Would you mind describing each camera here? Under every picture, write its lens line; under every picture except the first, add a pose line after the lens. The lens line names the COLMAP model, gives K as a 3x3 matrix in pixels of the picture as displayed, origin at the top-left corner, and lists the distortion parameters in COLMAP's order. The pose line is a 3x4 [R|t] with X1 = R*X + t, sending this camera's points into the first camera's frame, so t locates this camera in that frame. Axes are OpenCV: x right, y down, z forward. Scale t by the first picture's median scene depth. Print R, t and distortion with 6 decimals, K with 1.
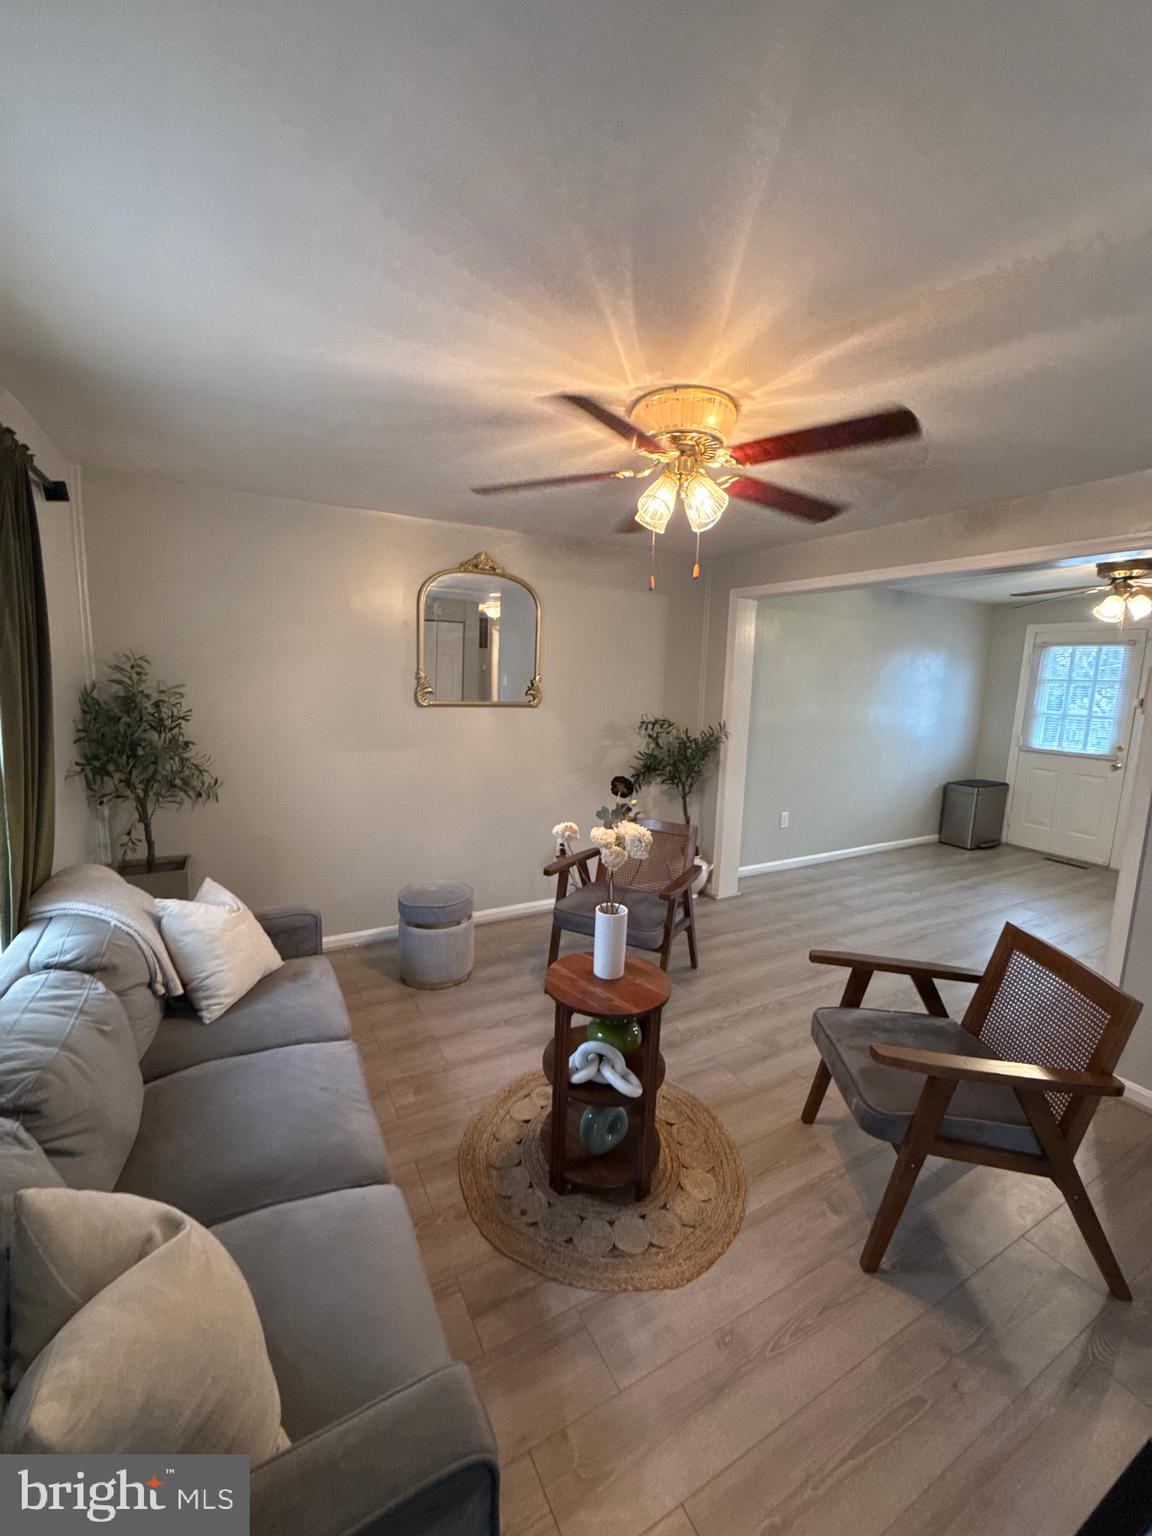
lens RADIAL K [[610.7, 0, 576.9], [0, 610.7, 761.3], [0, 0, 1]] dist [-0.002081, 0.000278]
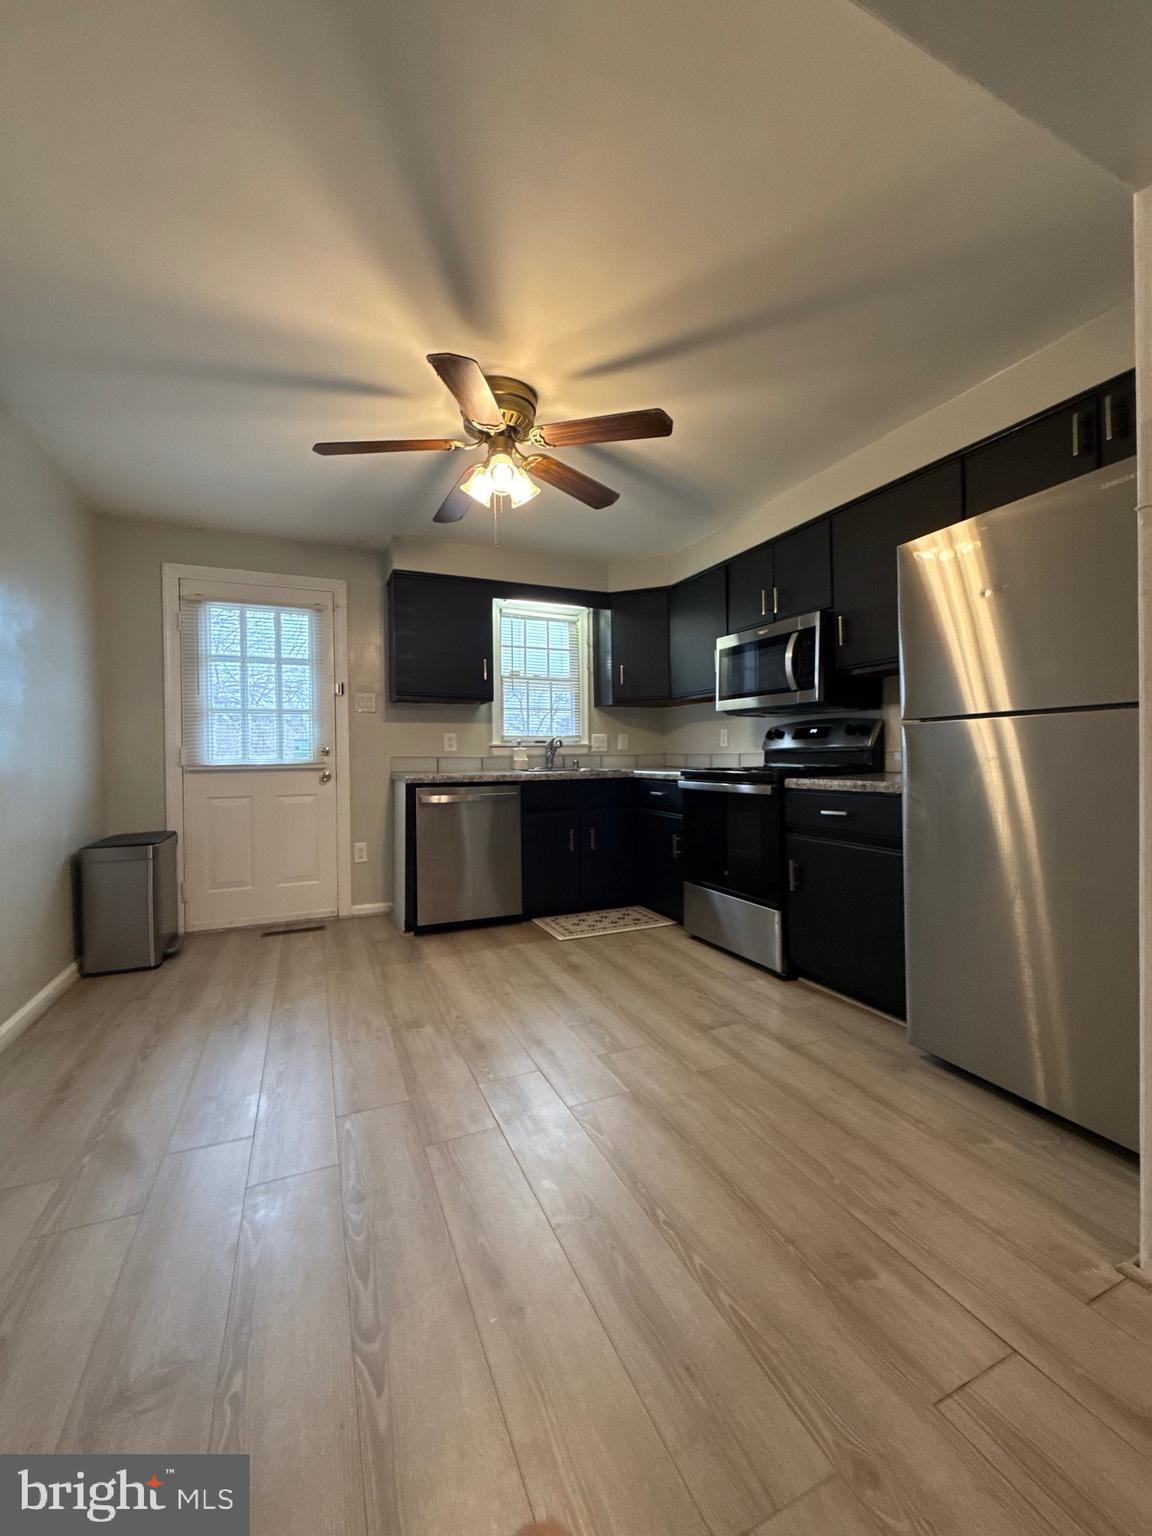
lens RADIAL K [[610.7, 0, 576.9], [0, 610.7, 761.3], [0, 0, 1]] dist [-0.002081, 0.000278]
pose [[0.083071, -0.044186, 0.995564, 0.245261], [0.157628, 0.987023, 0.030655, 0.019749], [-0.983998, 0.154382, 0.088958, 0.839994]]
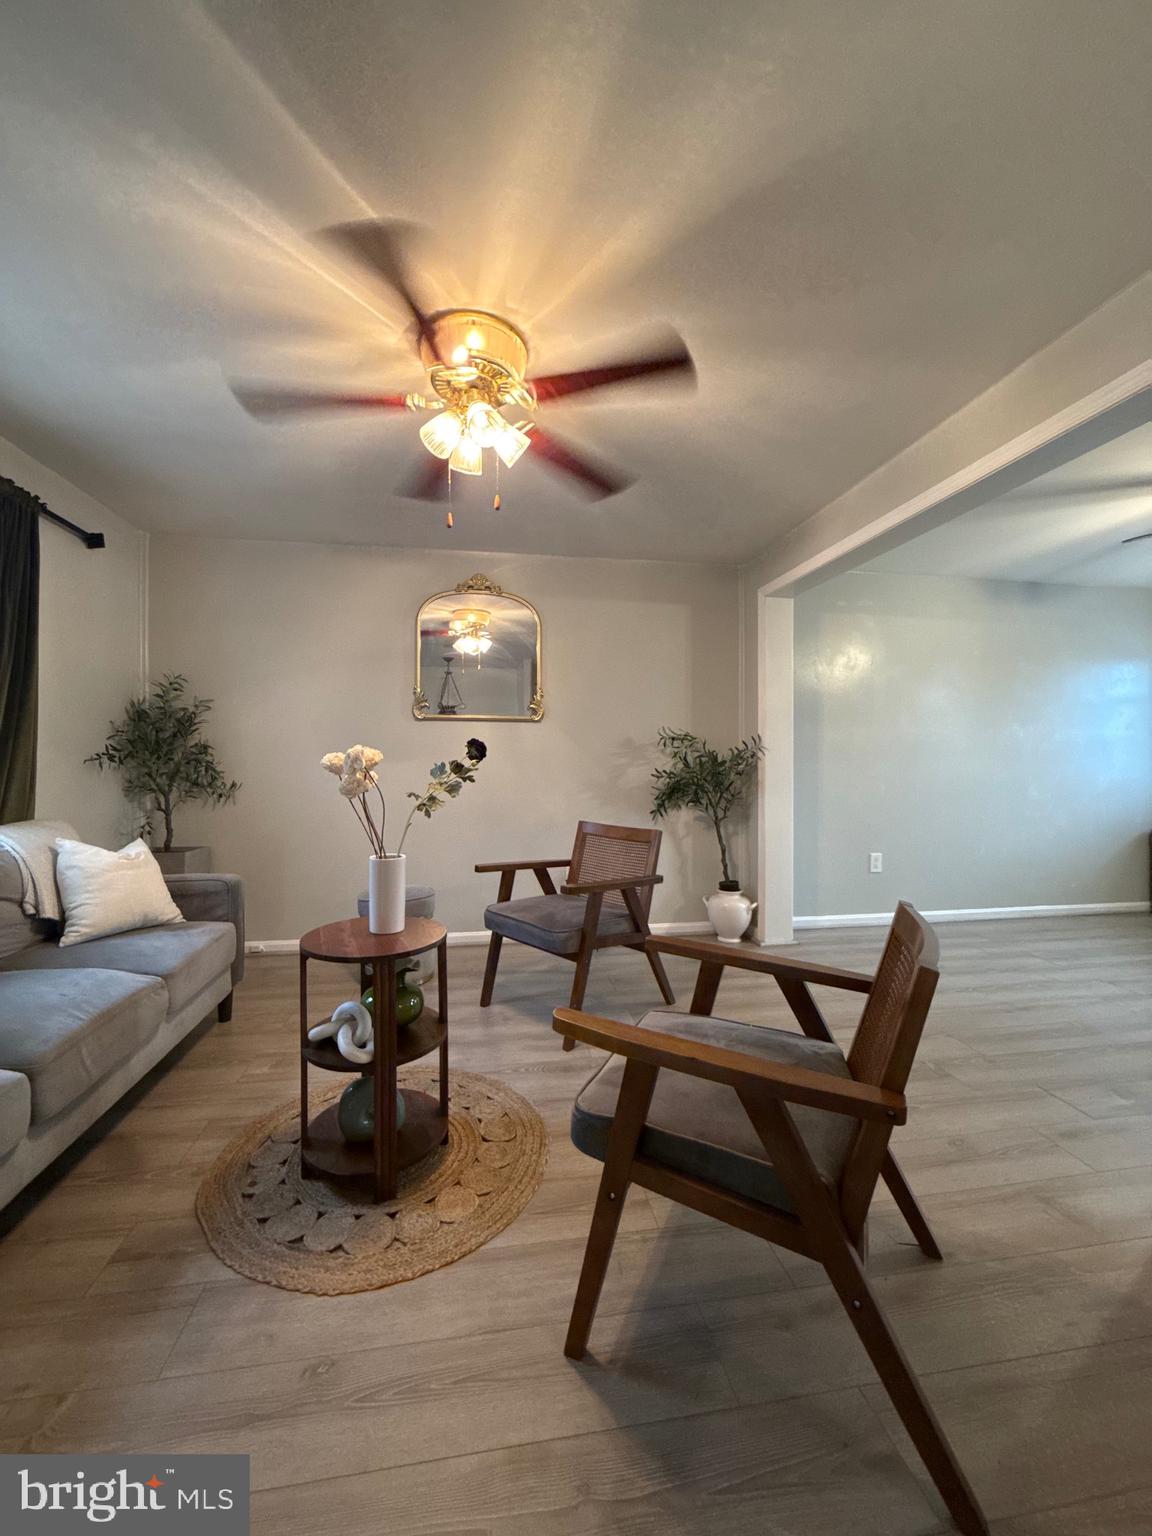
lens RADIAL K [[610.7, 0, 576.9], [0, 610.7, 761.3], [0, 0, 1]] dist [-0.002081, 0.000278]
pose [[0.942711, -0.029935, -0.332265, 0.293829], [-0.018305, 0.989824, -0.141113, 0.104224], [0.333108, 0.139111, 0.932570, 0.101582]]
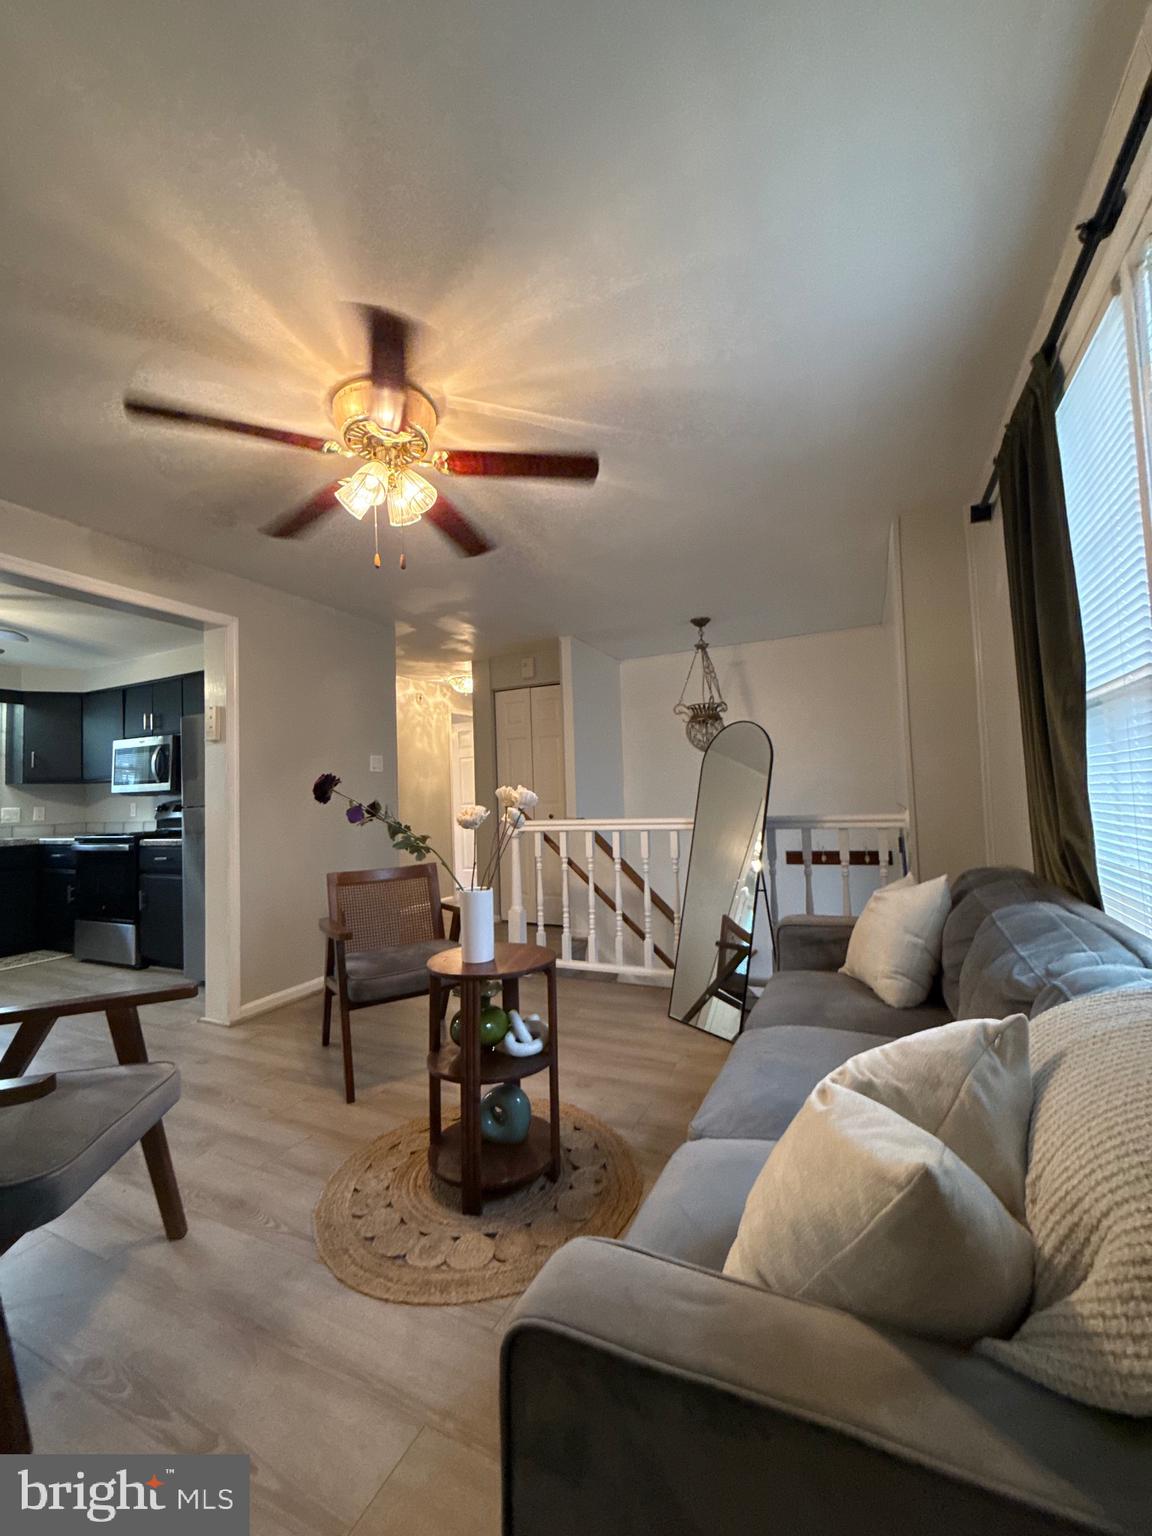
lens RADIAL K [[610.7, 0, 576.9], [0, 610.7, 761.3], [0, 0, 1]] dist [-0.002081, 0.000278]
pose [[-0.584958, 0.037657, 0.810189, -0.394126], [0.130869, 0.990214, 0.048463, 0.007588], [-0.800436, 0.134377, -0.584162, 0.668622]]
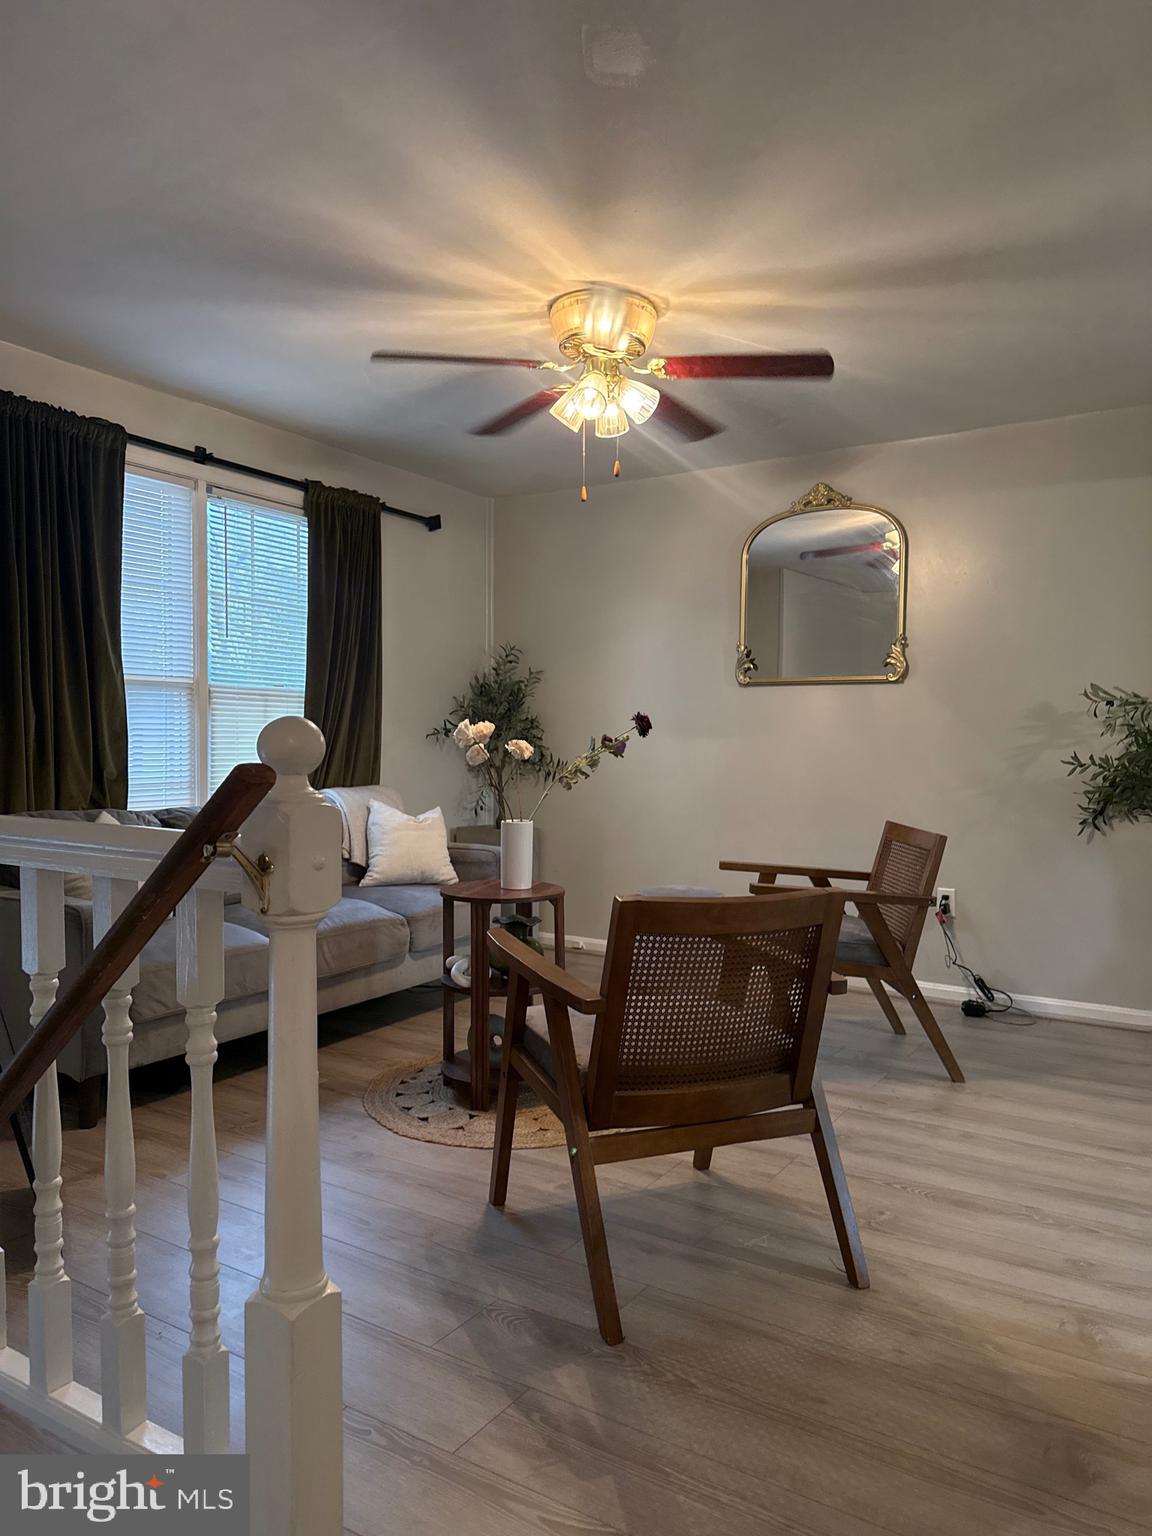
lens RADIAL K [[1066.9, 0, 579.3], [0, 1066.9, 774.1], [0, 0, 1]] dist [0.124207, -0.221112]
pose [[0.483135, 0.002088, -0.875544, 0.759812], [-0.117423, 0.991118, -0.062432, 0.121828], [0.867636, 0.132972, 0.479088, 0.110313]]
